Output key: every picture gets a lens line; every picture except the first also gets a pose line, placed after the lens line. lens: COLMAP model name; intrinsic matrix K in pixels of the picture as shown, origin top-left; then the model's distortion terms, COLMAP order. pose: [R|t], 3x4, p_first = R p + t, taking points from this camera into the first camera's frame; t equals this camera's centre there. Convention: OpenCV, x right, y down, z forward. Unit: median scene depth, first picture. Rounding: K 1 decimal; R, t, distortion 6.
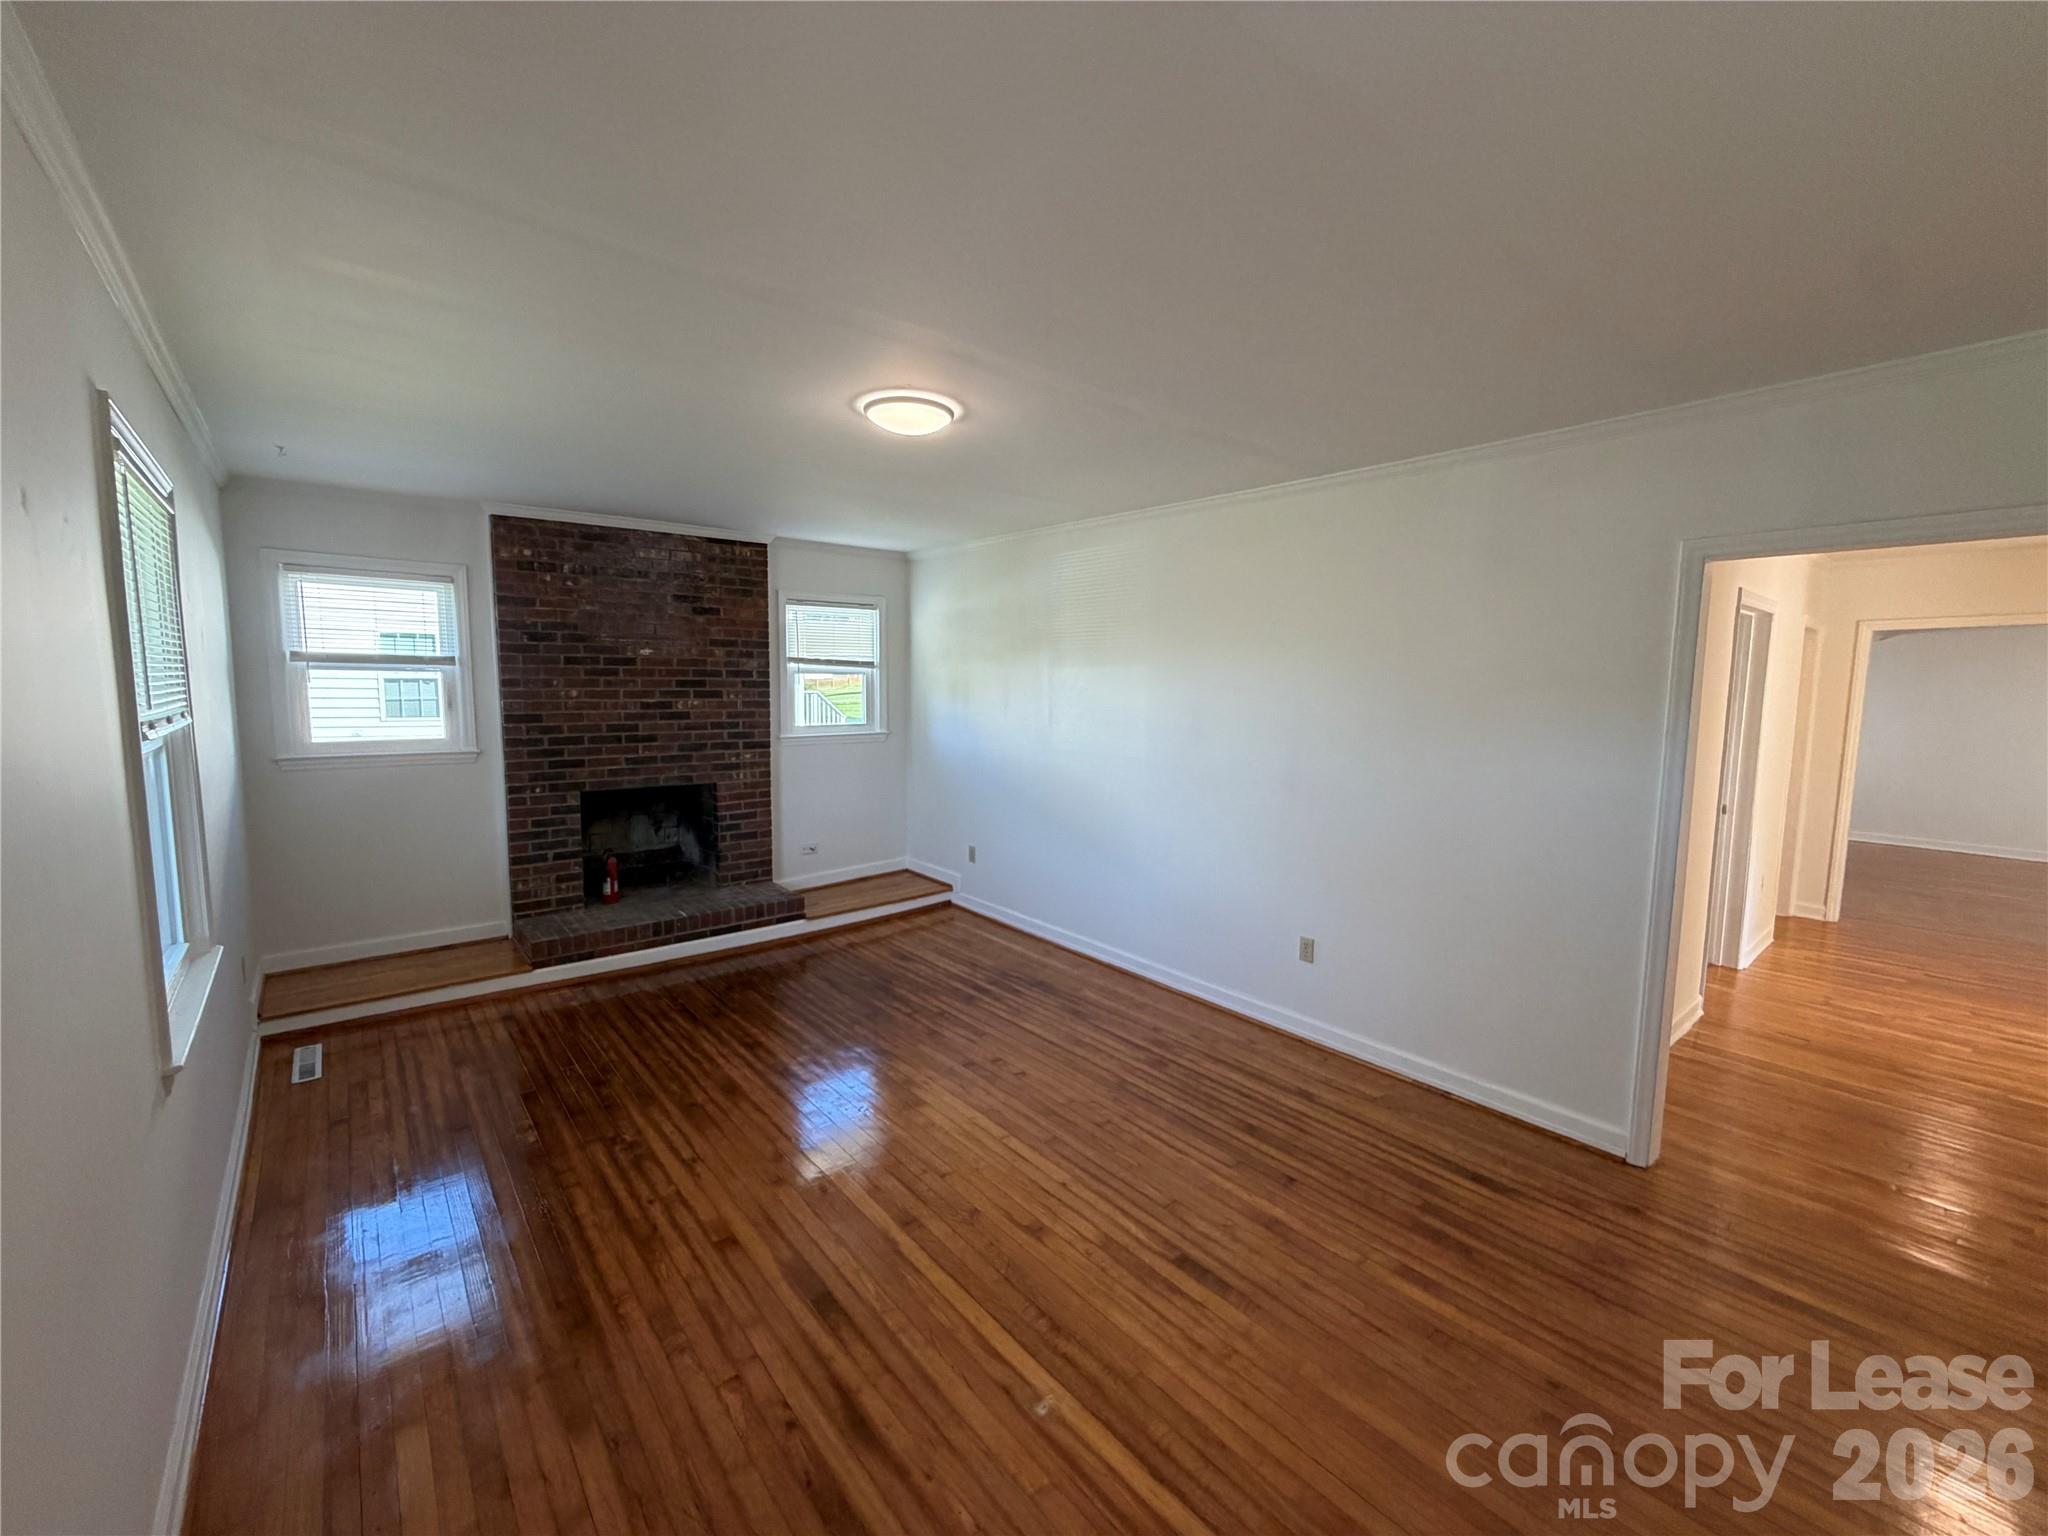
lens RADIAL K [[820.4, 0, 1022.0], [0, 820.4, 769.0], [0, 0, 1]] dist [-0.002028, -0.000254]
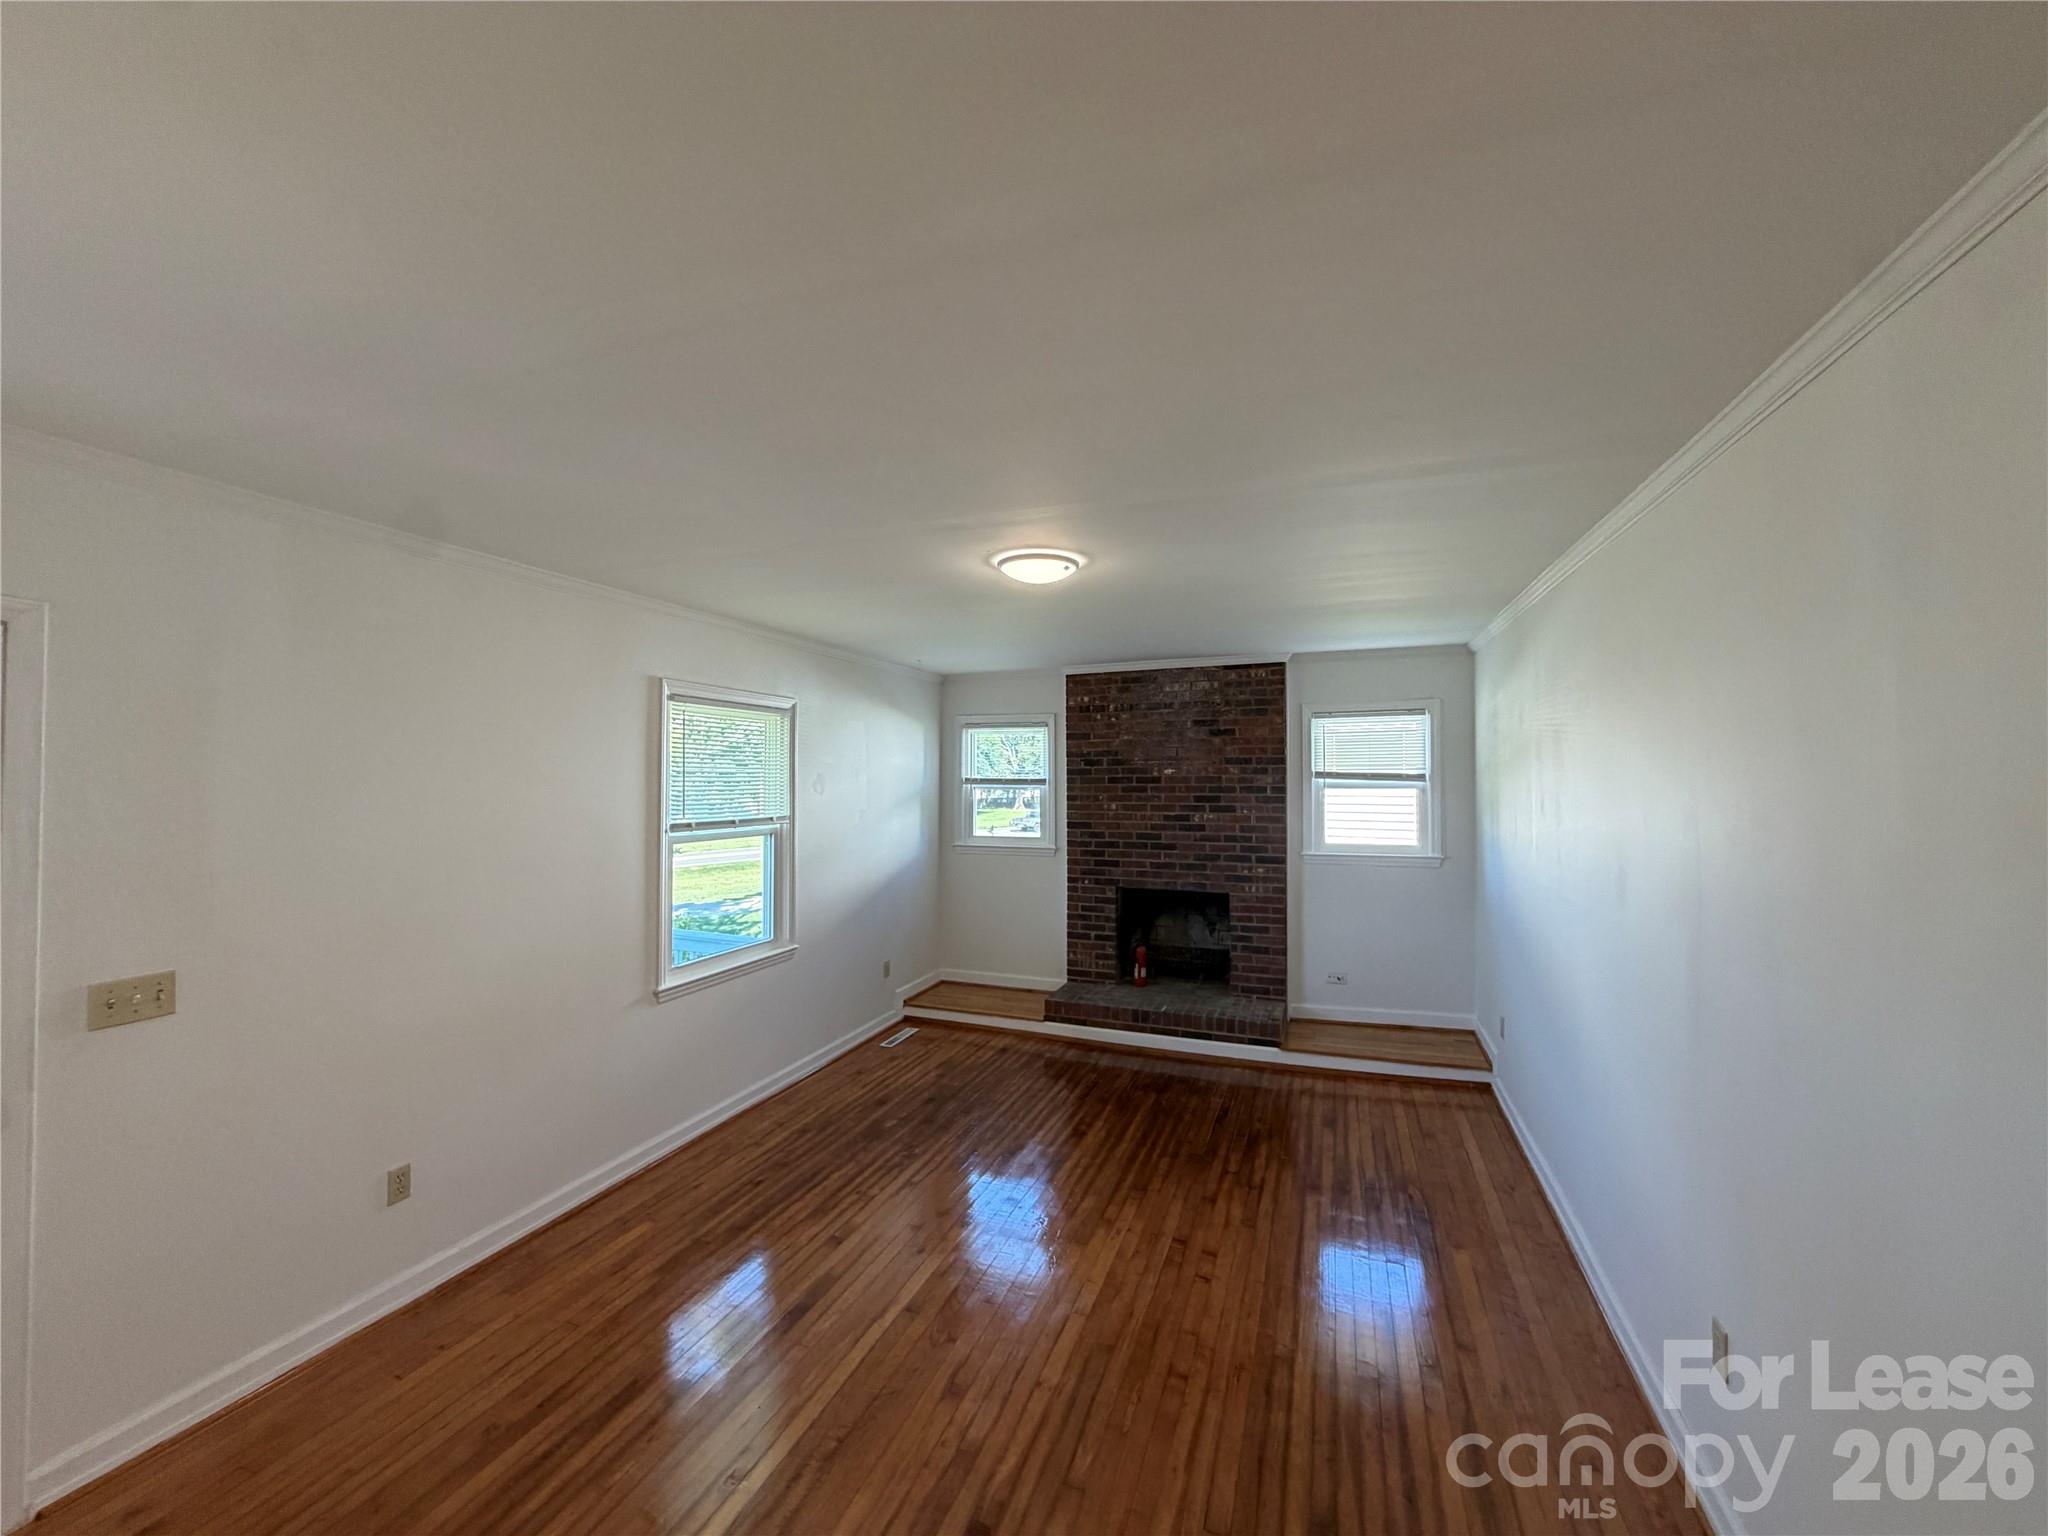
lens RADIAL K [[820.4, 0, 1022.0], [0, 820.4, 769.0], [0, 0, 1]] dist [-0.002028, -0.000254]
pose [[0.482535, -0.019545, -0.875659, 0.449675], [-0.087780, 0.993639, -0.070550, -0.046583], [0.871467, 0.110908, 0.477750, 0.267638]]
